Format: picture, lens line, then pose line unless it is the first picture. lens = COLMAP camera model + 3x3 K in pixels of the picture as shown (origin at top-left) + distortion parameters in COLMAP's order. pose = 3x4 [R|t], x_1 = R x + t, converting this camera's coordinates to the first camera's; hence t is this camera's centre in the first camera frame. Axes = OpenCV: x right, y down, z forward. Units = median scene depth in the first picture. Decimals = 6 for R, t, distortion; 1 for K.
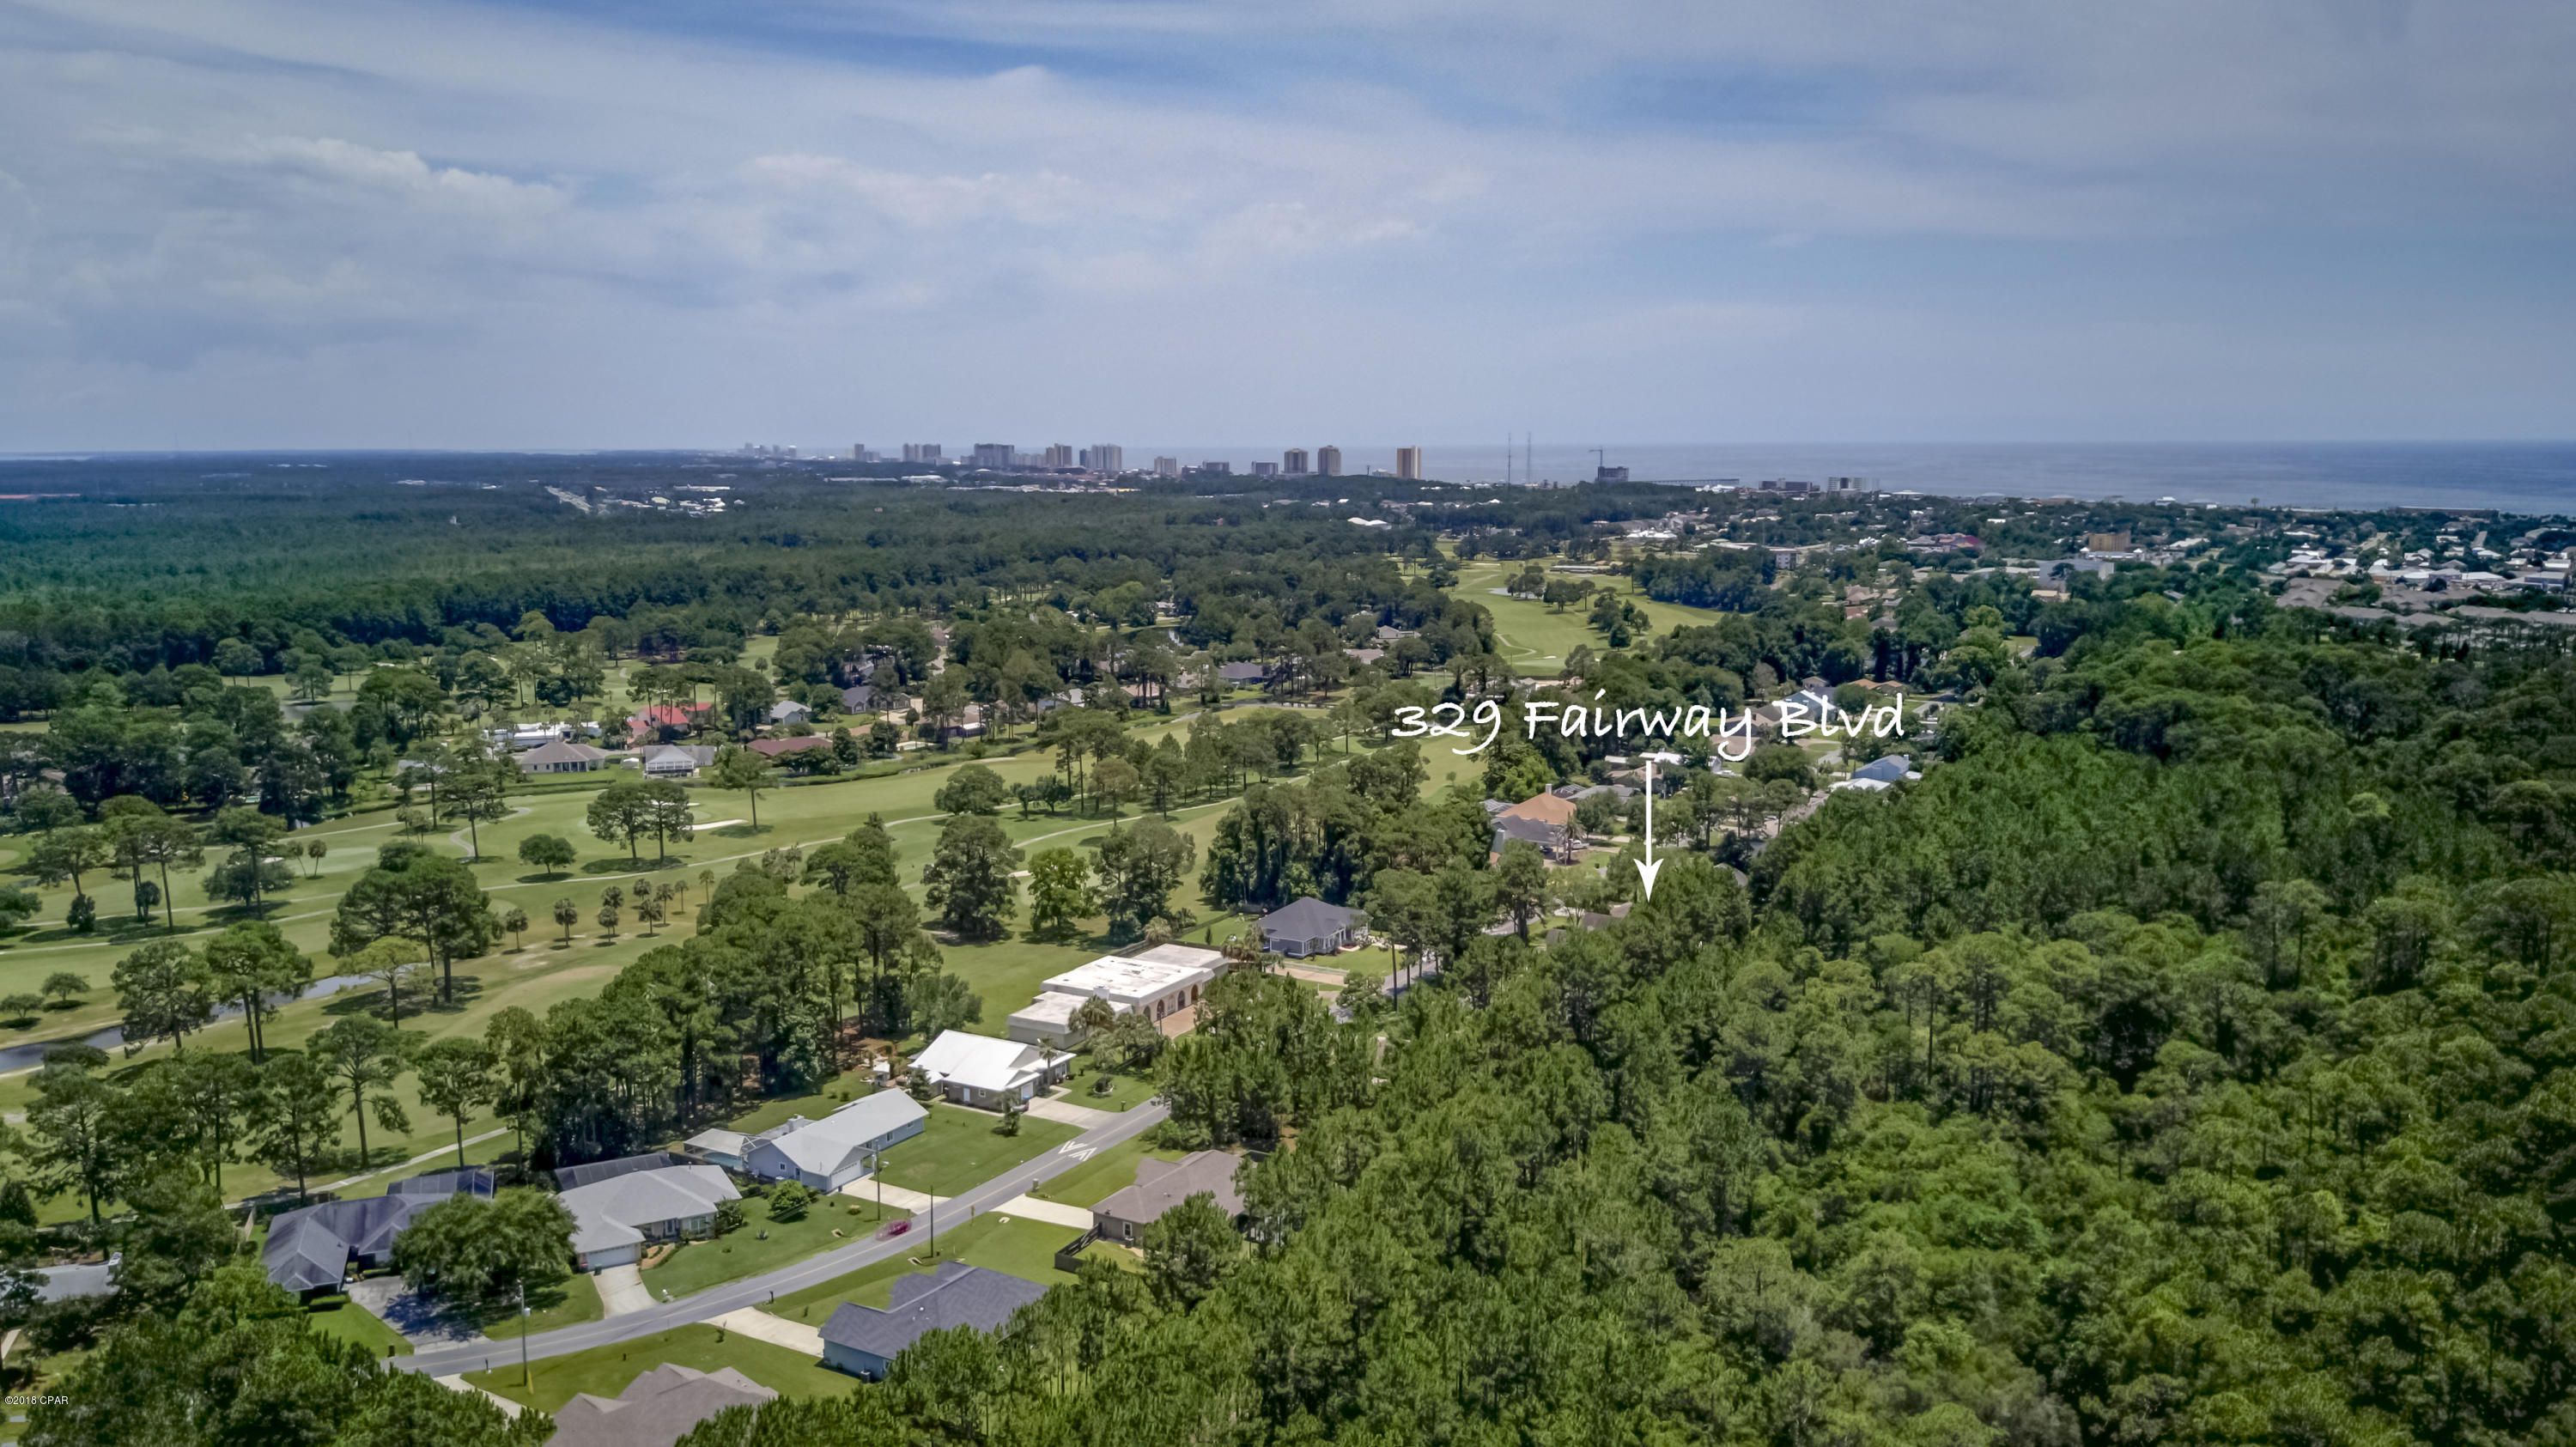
lens RADIAL K [[2002.5, 0, 1298.0], [0, 2002.5, 730.2], [0, 0, 1]] dist [0.006080, -0.011678]
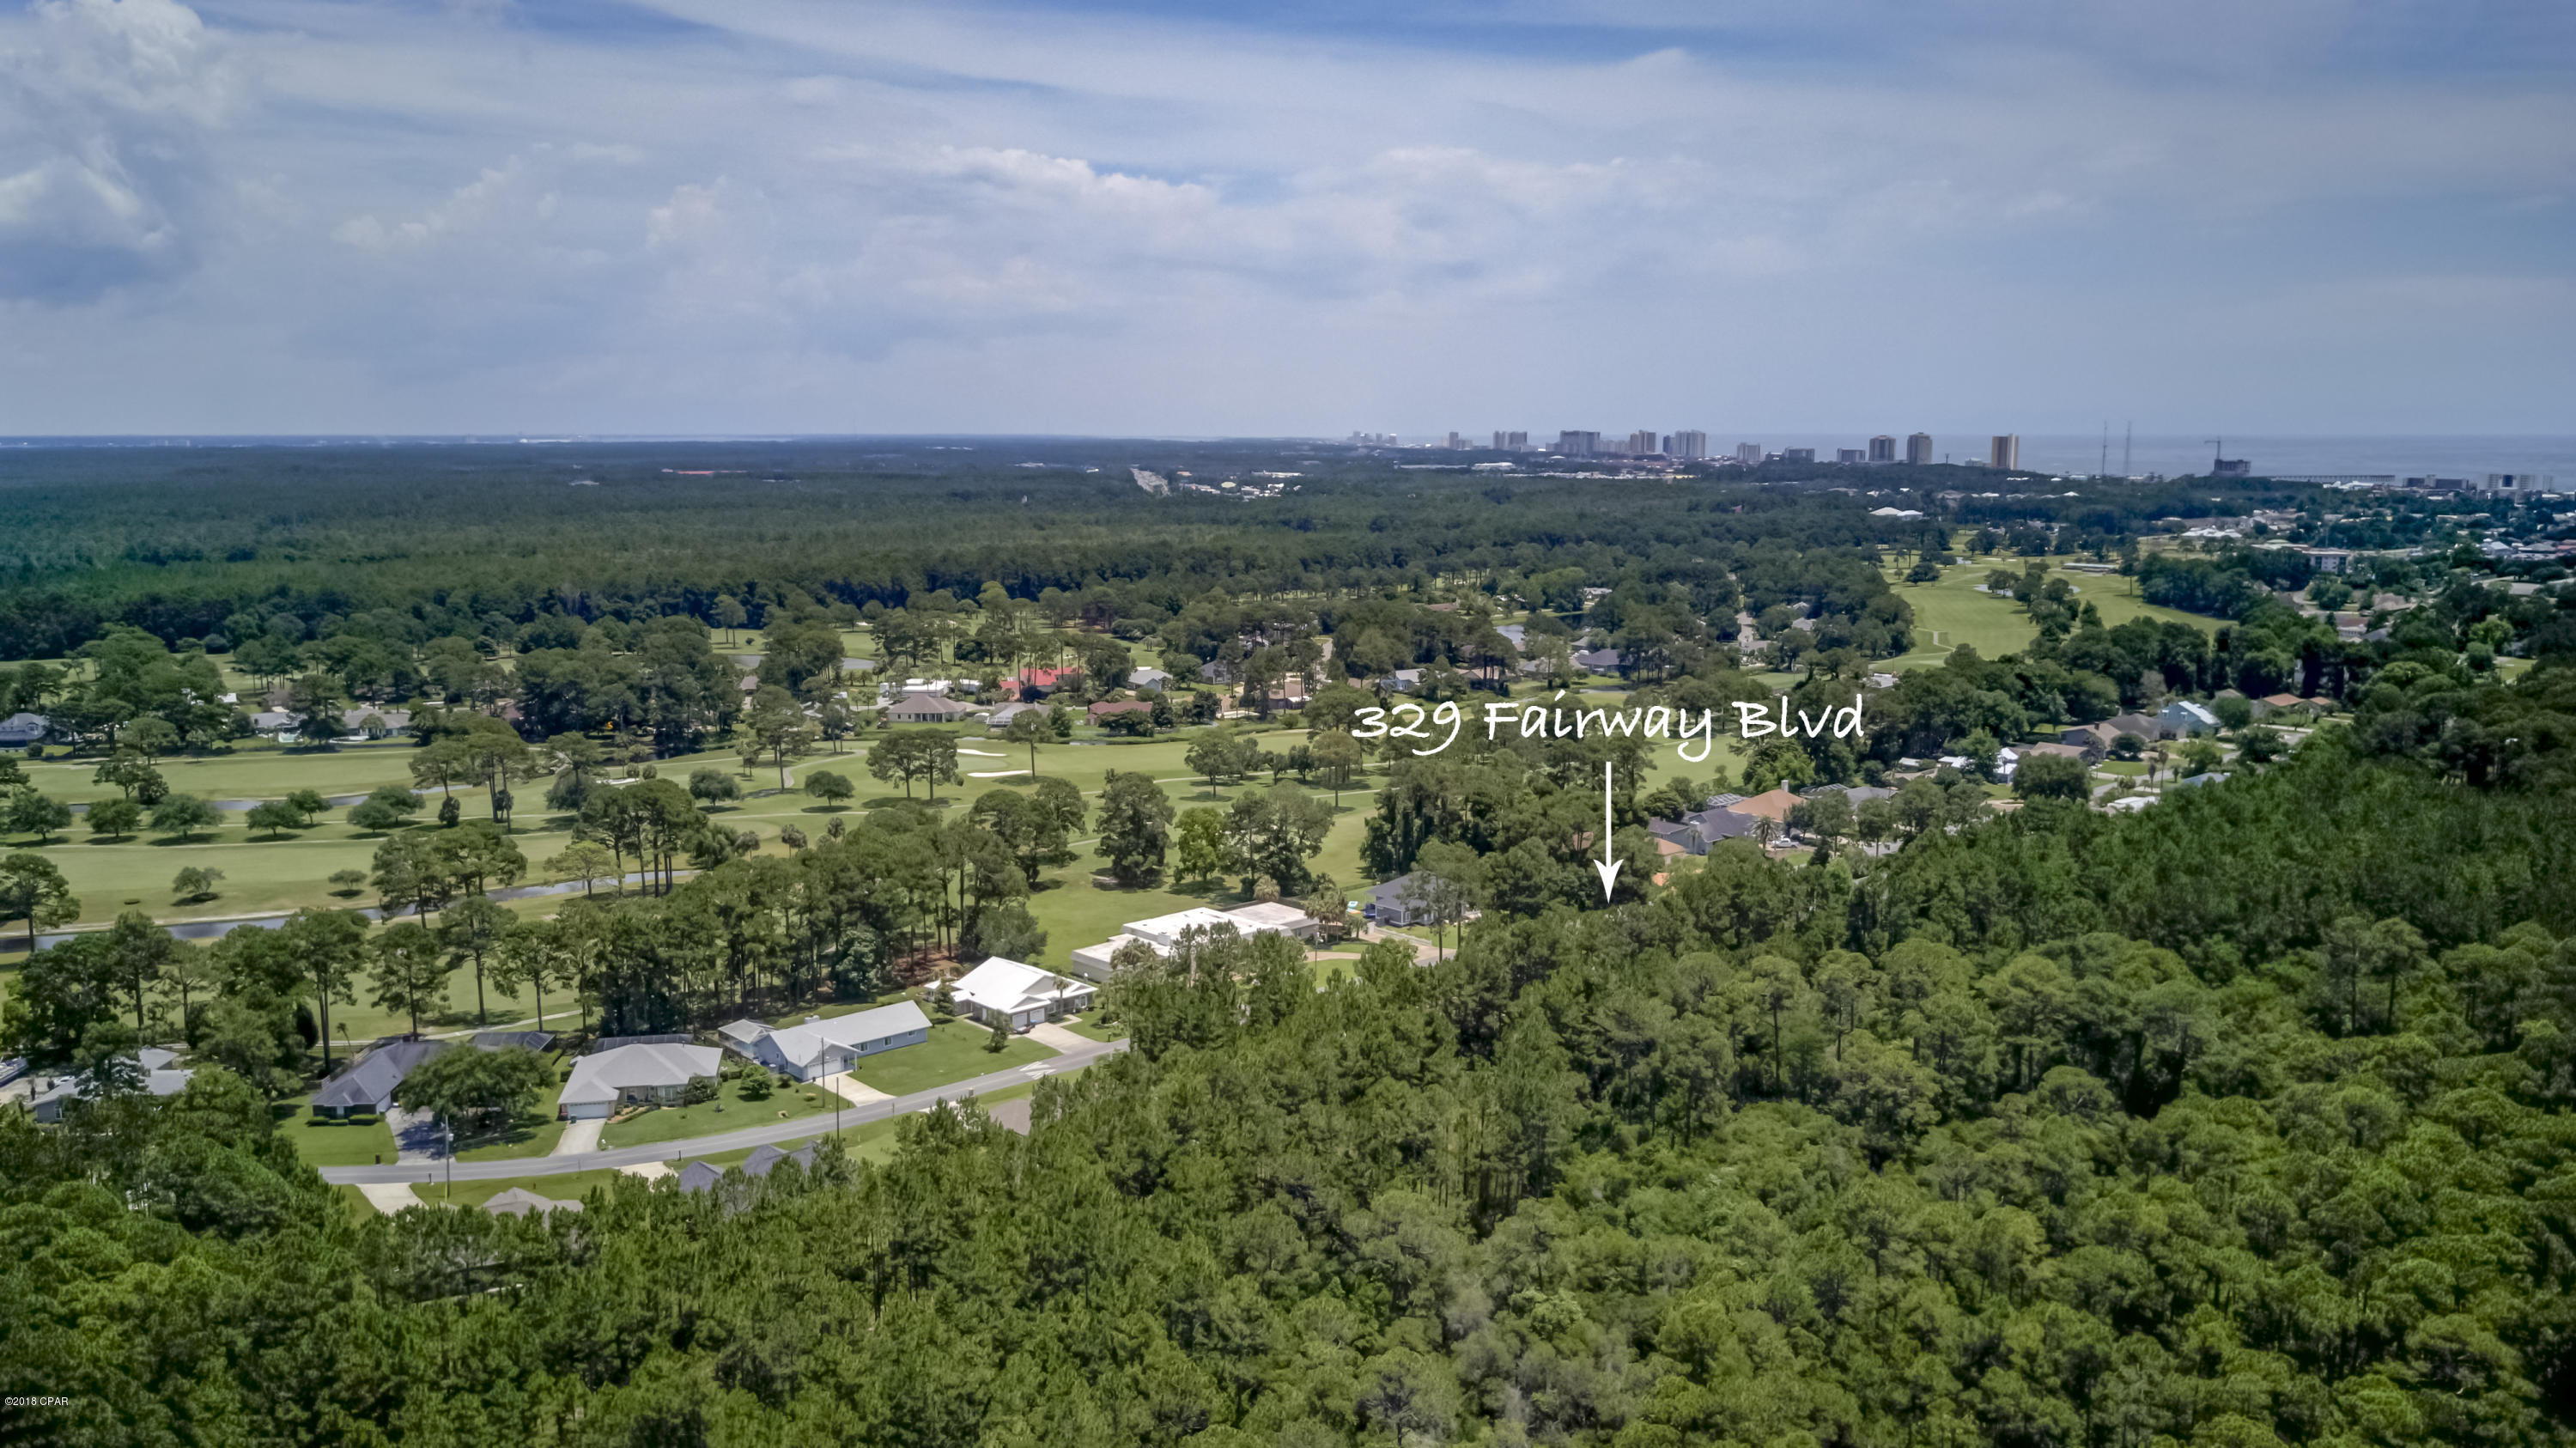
lens RADIAL K [[2011.4, 0, 1274.4], [0, 2011.4, 721.7], [0, 0, 1]] dist [0.006384, -0.001751]
pose [[0.951504, 0.048426, -0.303801, 0.130557], [-0.047871, 0.998810, 0.009279, 0.000744], [0.303889, 0.005714, 0.952690, -0.005411]]
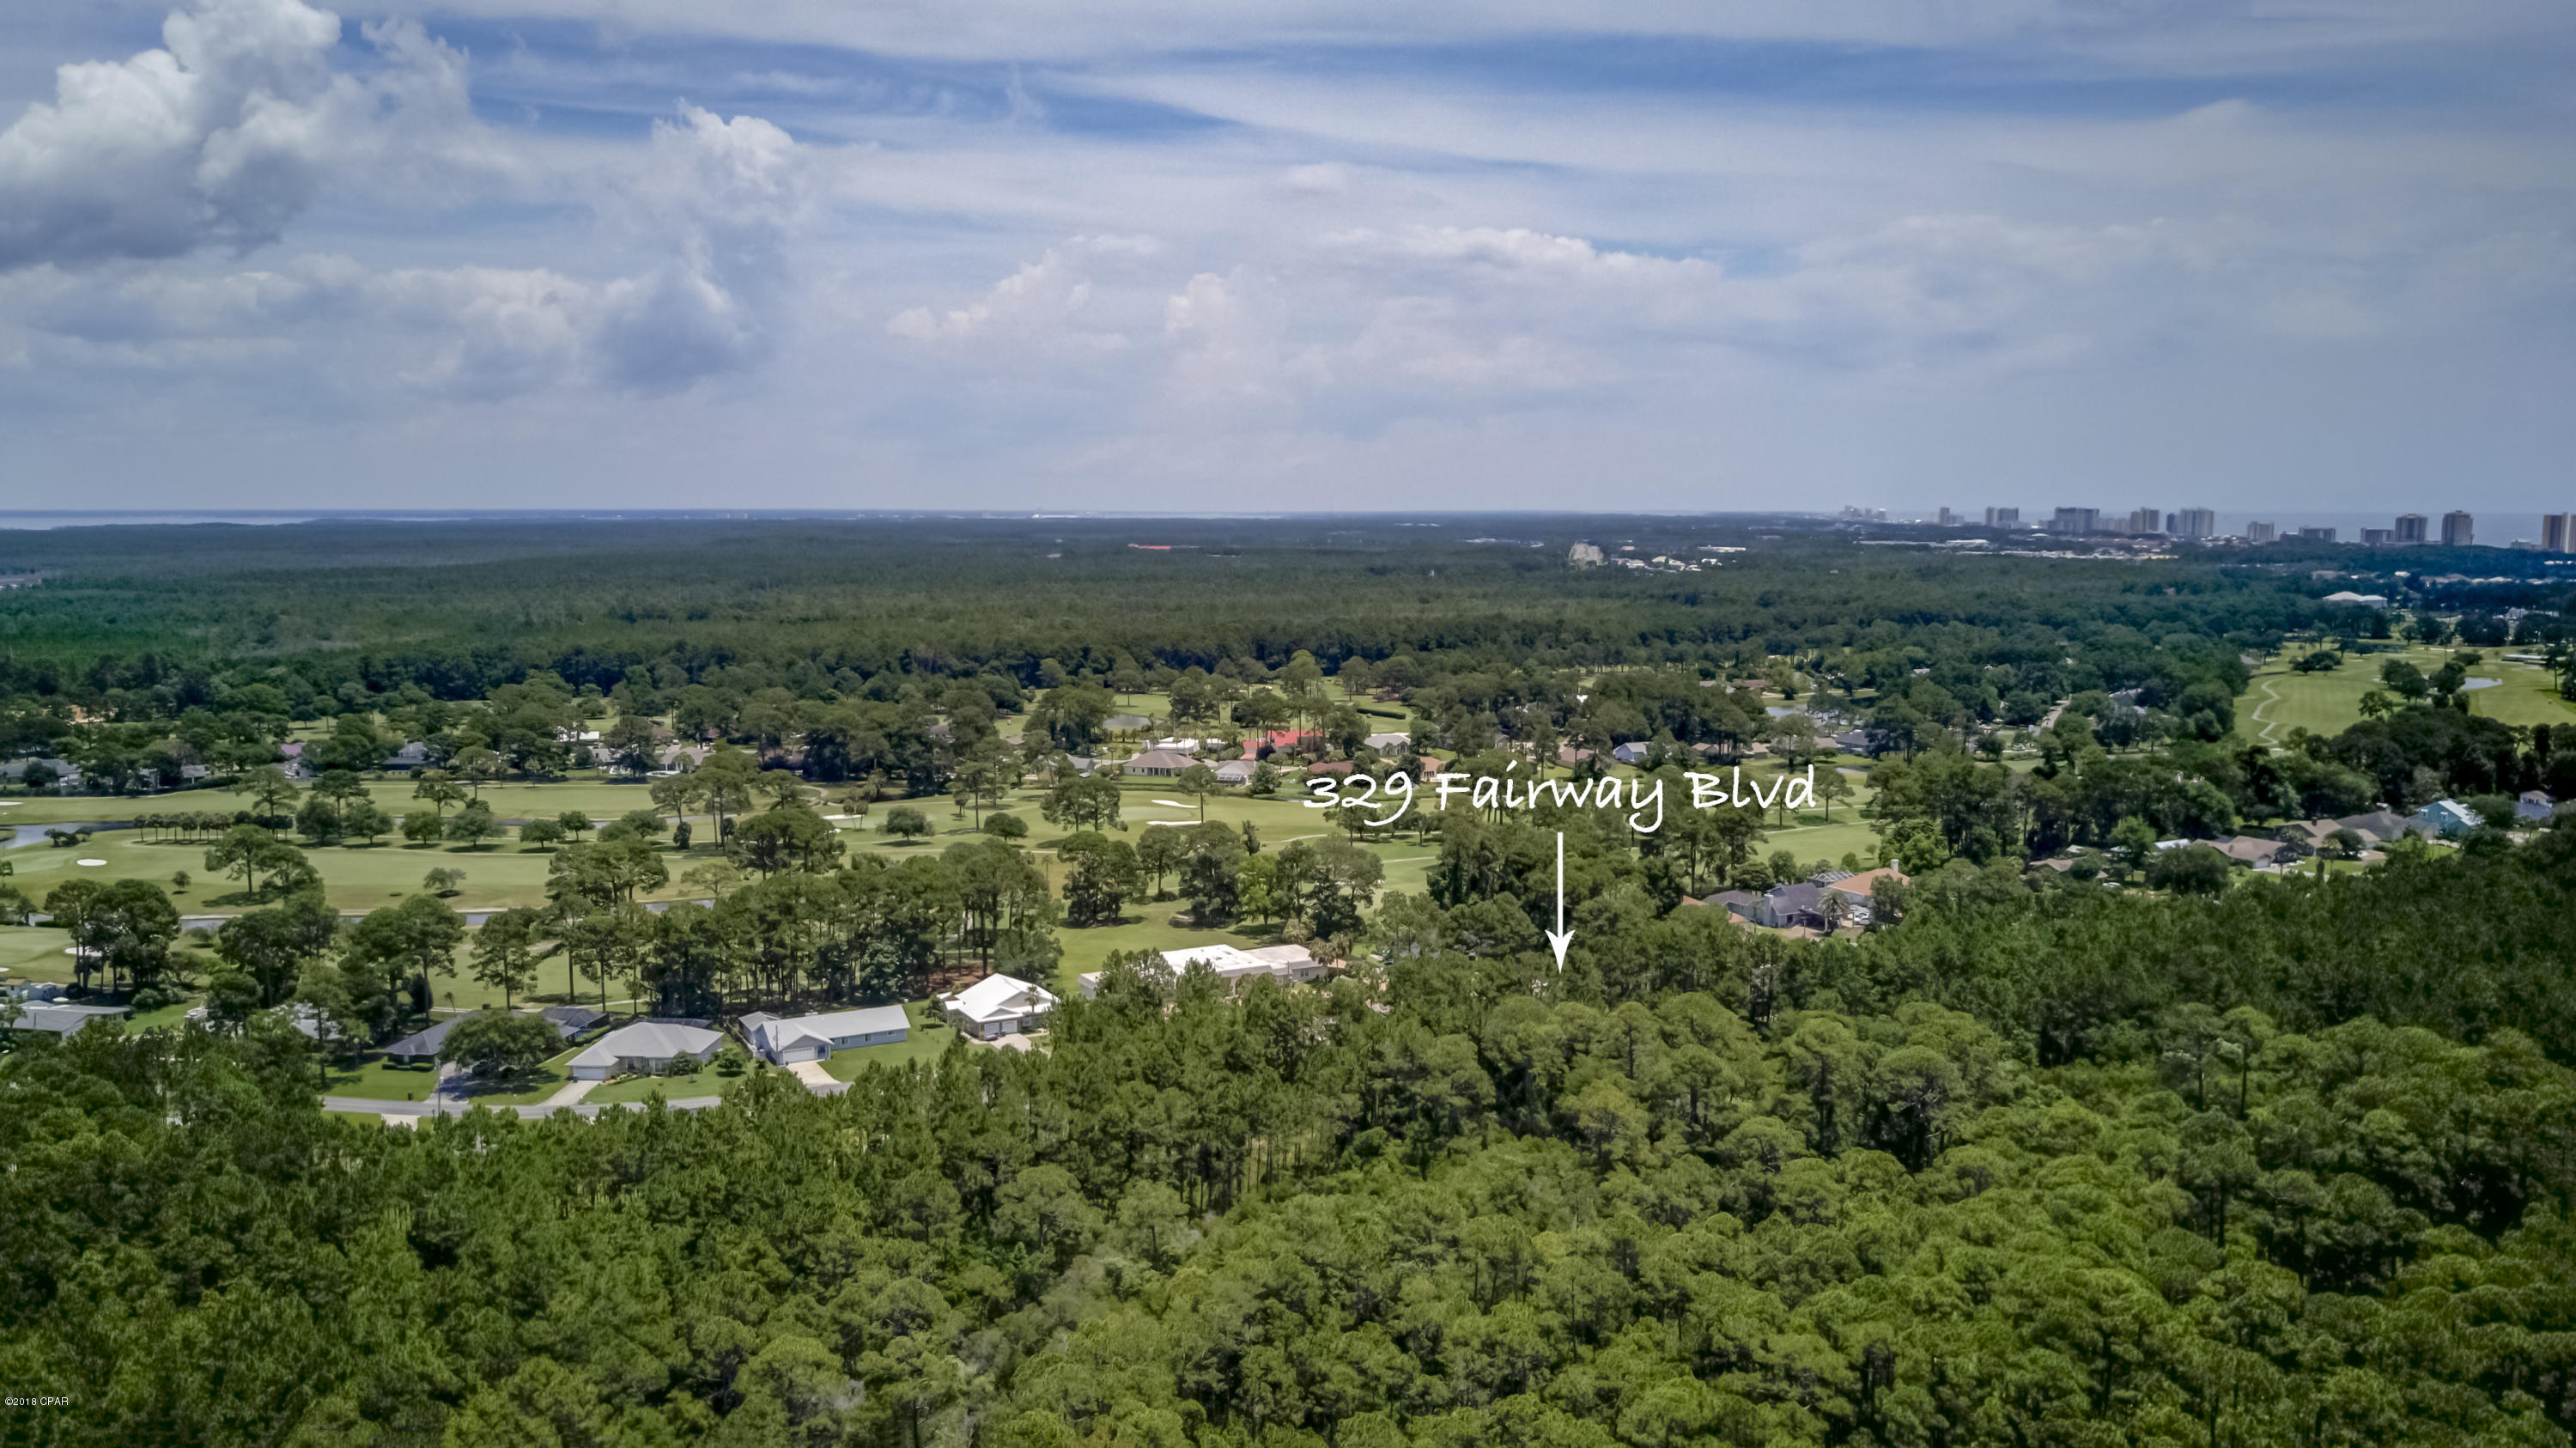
lens RADIAL K [[2011.4, 0, 1274.4], [0, 2011.4, 721.7], [0, 0, 1]] dist [0.006384, -0.001751]
pose [[0.849751, 0.062699, -0.523443, 0.263509], [-0.080951, 0.996645, -0.012035, -0.002482], [0.520932, 0.052600, 0.851976, 0.007062]]
